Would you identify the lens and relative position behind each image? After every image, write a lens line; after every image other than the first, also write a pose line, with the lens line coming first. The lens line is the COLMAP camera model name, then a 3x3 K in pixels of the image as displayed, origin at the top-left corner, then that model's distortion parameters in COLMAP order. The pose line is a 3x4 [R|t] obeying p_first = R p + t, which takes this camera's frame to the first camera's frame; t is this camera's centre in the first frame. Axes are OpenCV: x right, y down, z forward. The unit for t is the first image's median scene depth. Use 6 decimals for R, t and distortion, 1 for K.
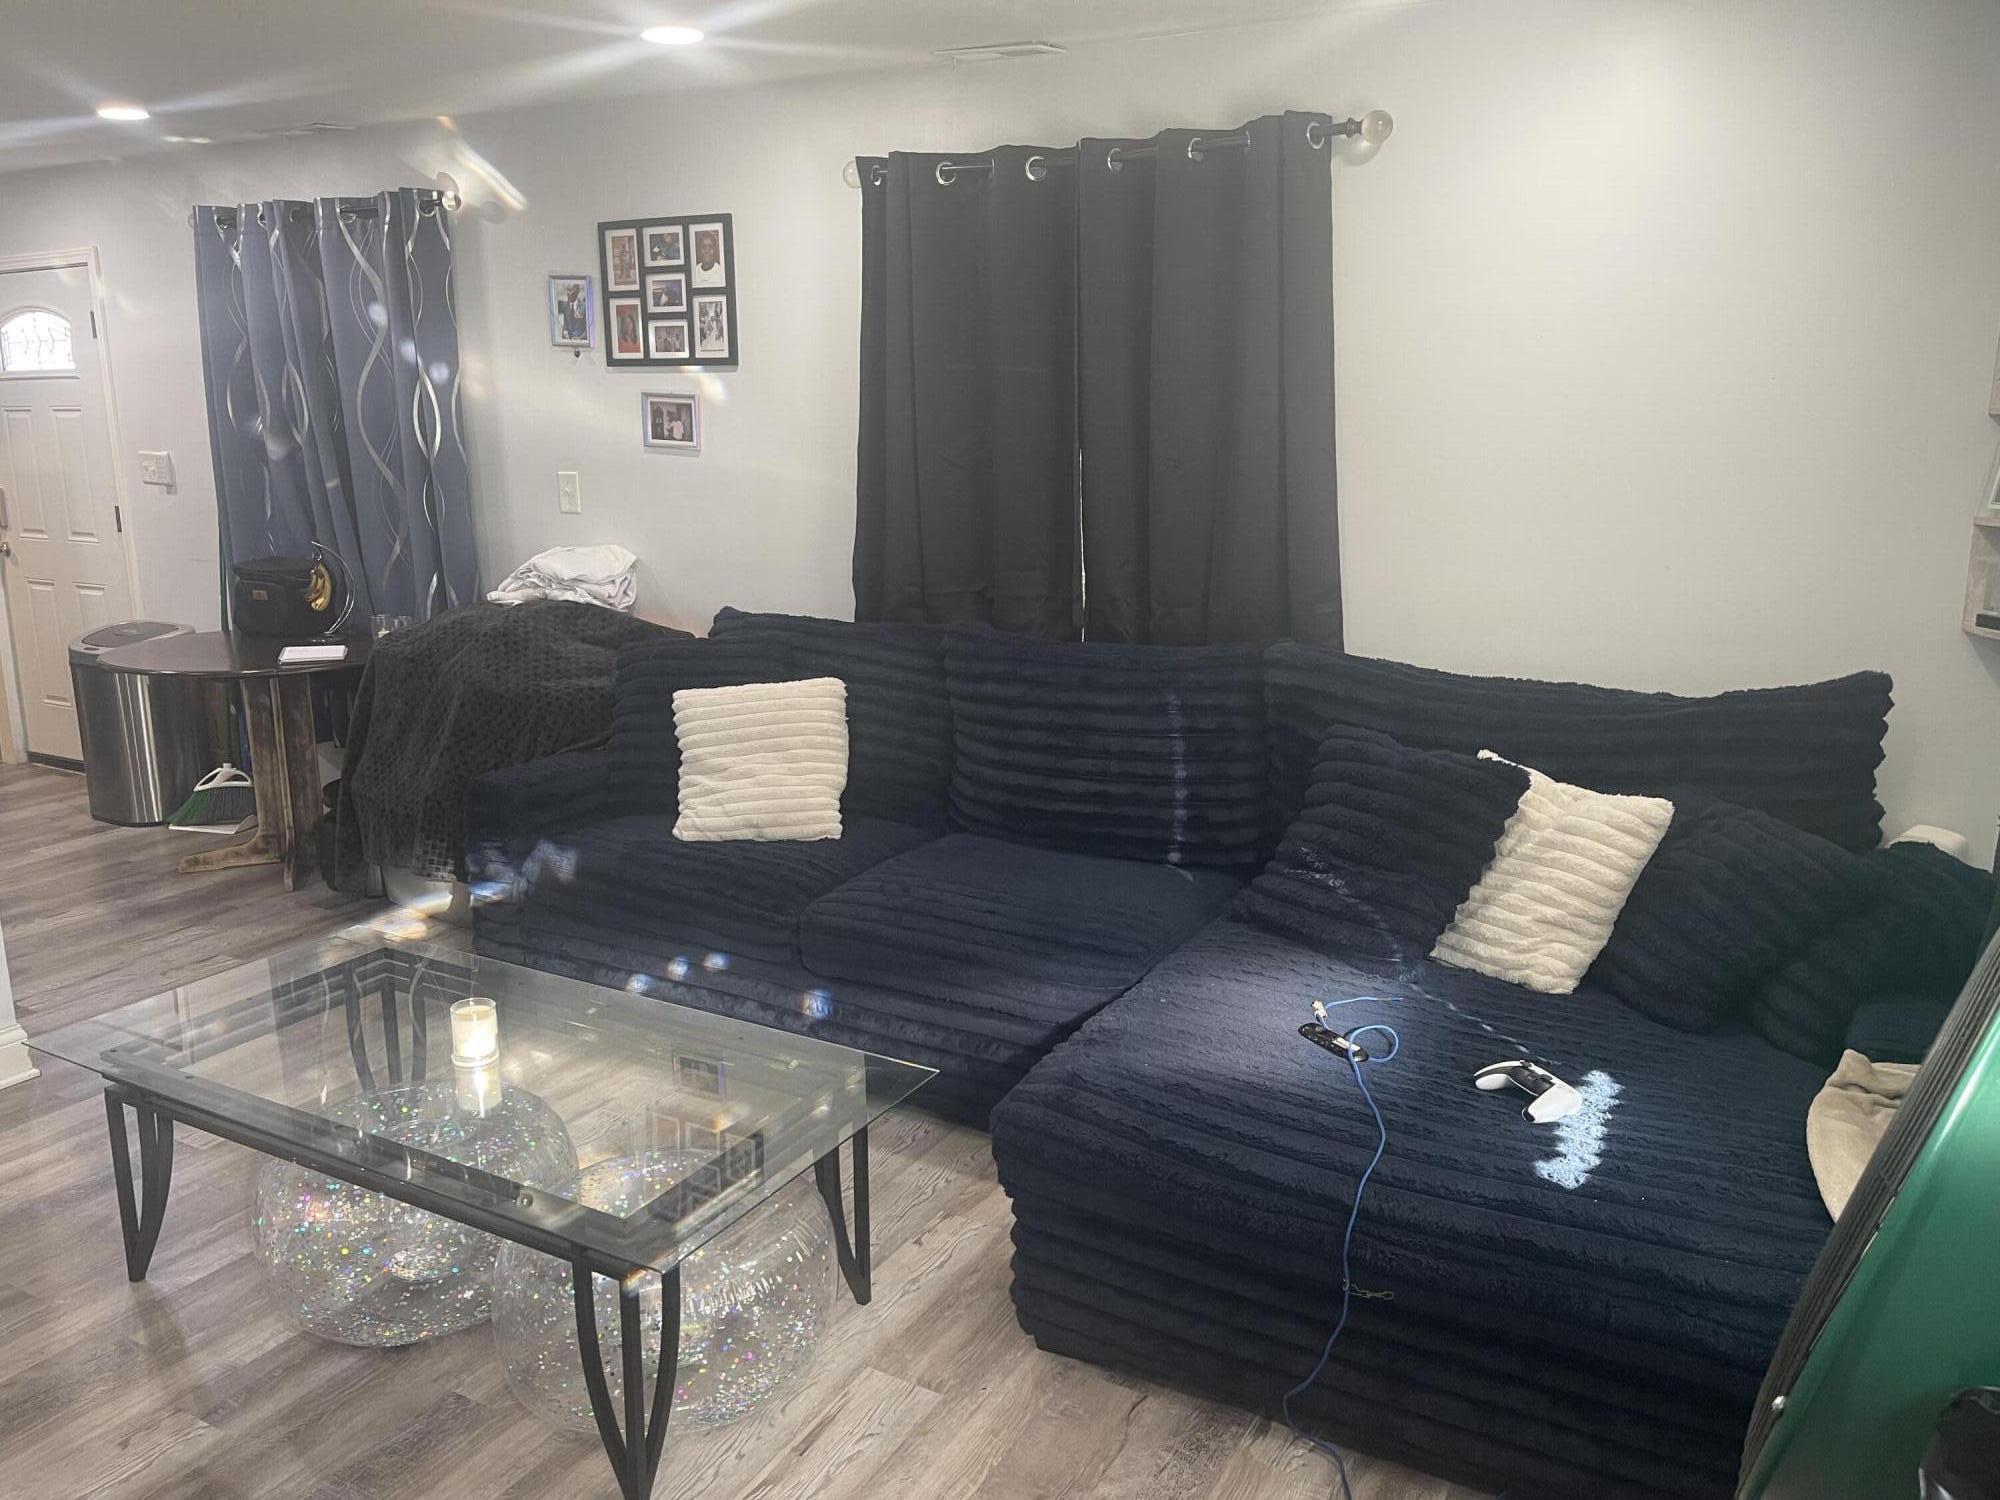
lens RADIAL K [[1509.2, 0, 1001.8], [0, 1509.2, 742.2], [0, 0, 1]] dist [0.043492, -0.068954]
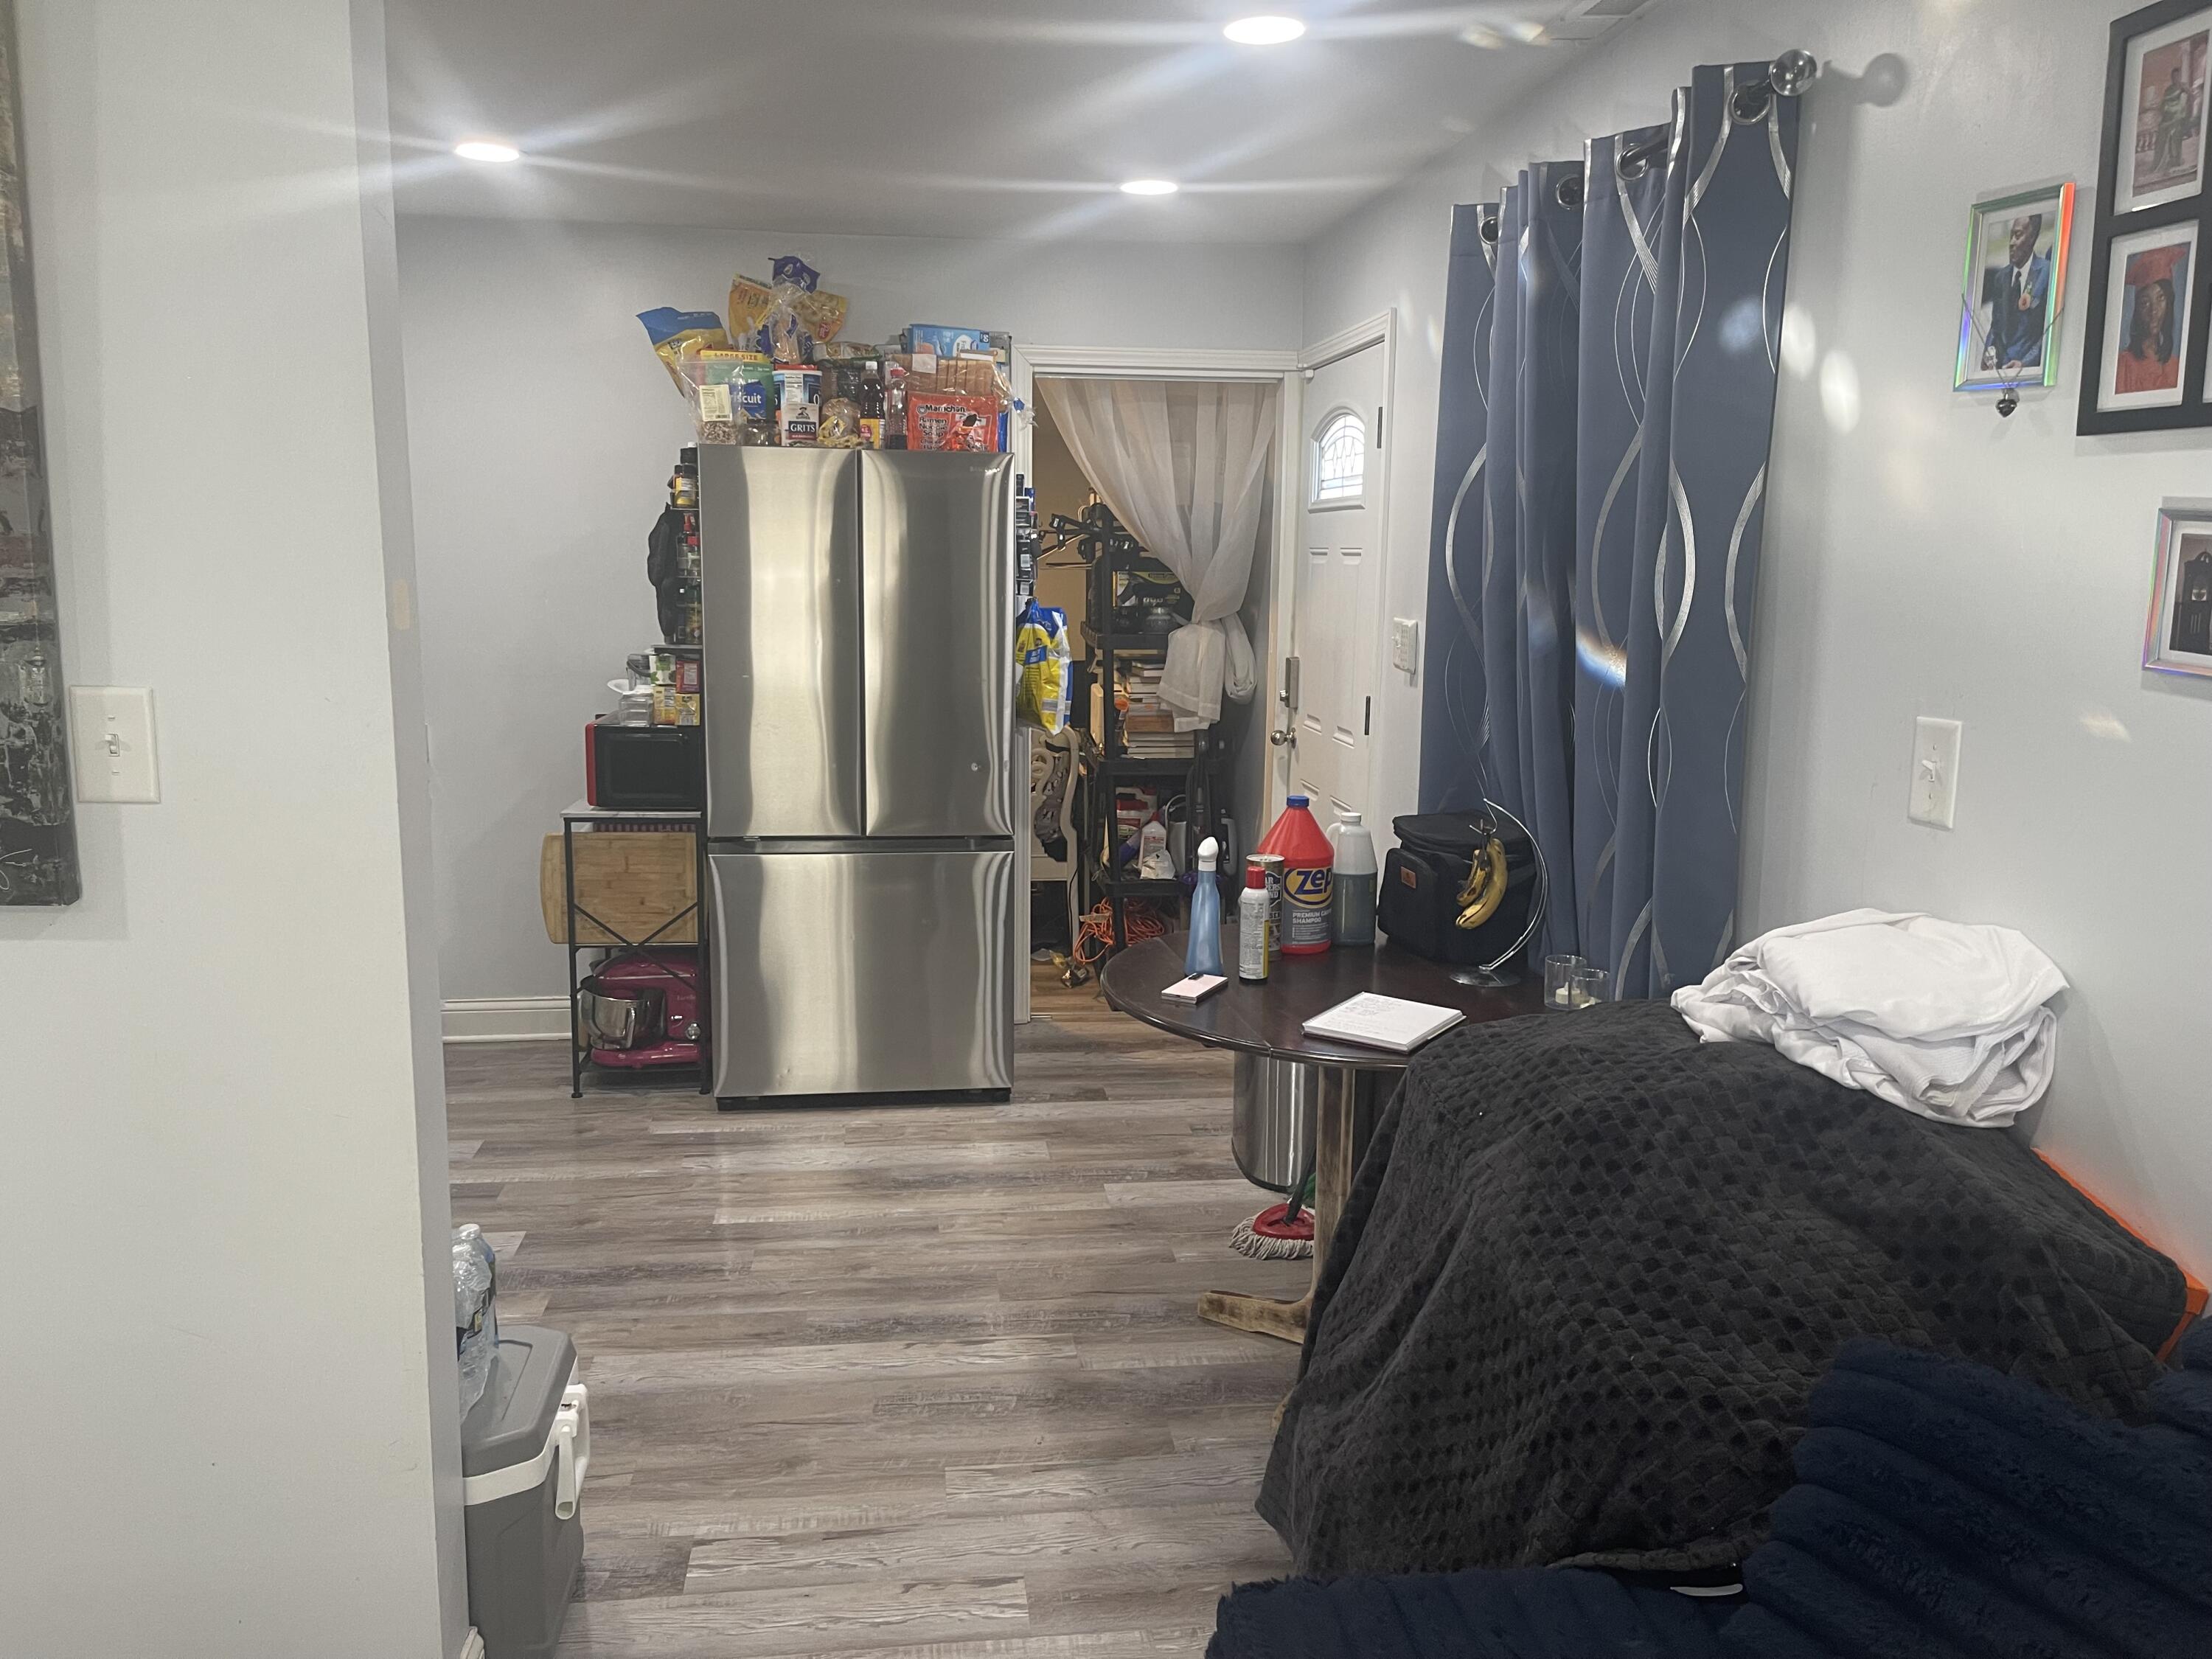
lens RADIAL K [[1669.2, 0, 1098.9], [0, 1669.2, 829.2], [0, 0, 1]] dist [0.043492, -0.068954]
pose [[0.591184, 0.142152, -0.793911, -0.074509], [-0.190266, 0.981144, 0.033995, -0.129777], [0.783773, 0.130957, 0.607083, 0.603283]]
